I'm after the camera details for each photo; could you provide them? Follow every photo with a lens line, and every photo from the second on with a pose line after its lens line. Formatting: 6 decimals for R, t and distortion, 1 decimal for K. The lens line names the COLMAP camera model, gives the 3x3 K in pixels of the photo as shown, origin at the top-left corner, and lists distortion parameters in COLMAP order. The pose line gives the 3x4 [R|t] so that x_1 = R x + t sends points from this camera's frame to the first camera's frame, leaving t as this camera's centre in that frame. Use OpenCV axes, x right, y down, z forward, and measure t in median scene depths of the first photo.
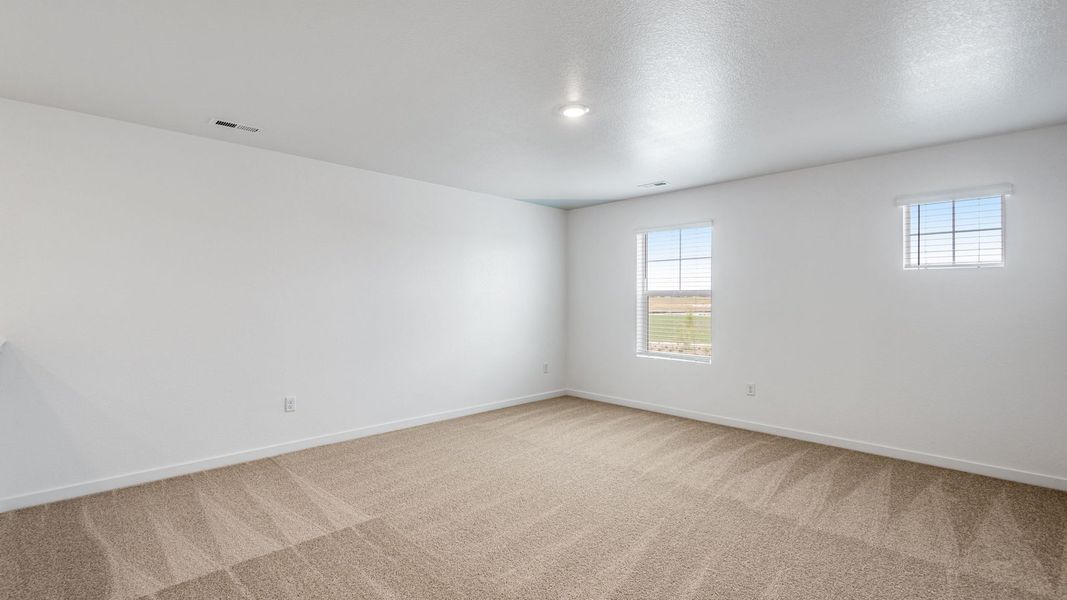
lens RADIAL K [[494.6, 0, 533.5], [0, 494.6, 300.0], [0, 0, 1]] dist [0.016725, -0.011566]
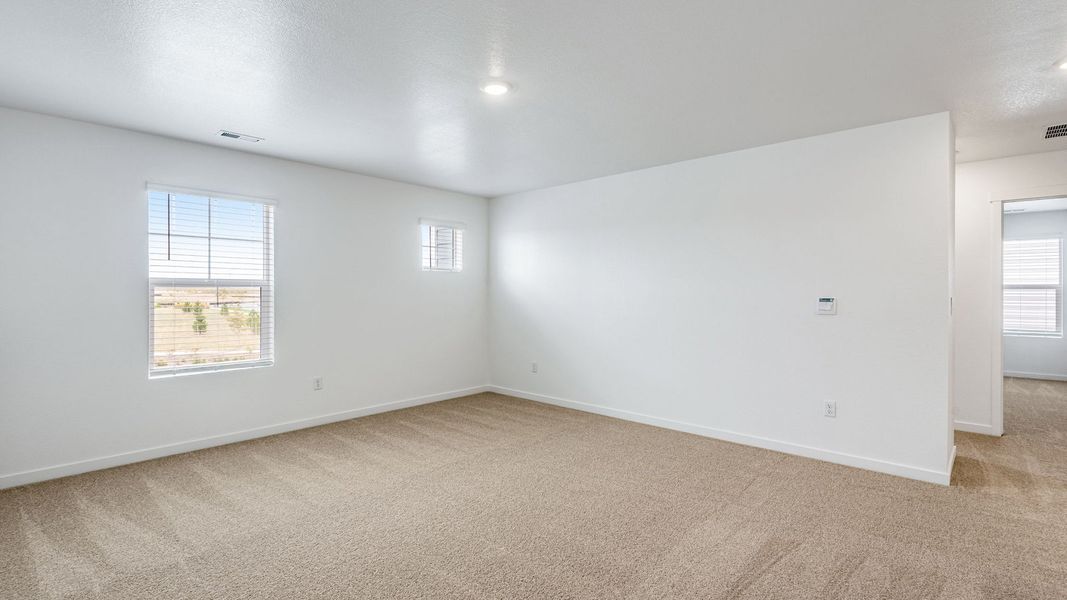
lens RADIAL K [[494.6, 0, 533.5], [0, 494.6, 300.0], [0, 0, 1]] dist [0.016725, -0.011566]
pose [[-0.069299, -0.024729, 0.997289, -0.606784], [-0.005749, 0.999686, 0.024389, -0.010989], [-0.997579, -0.004043, -0.069420, 0.699781]]
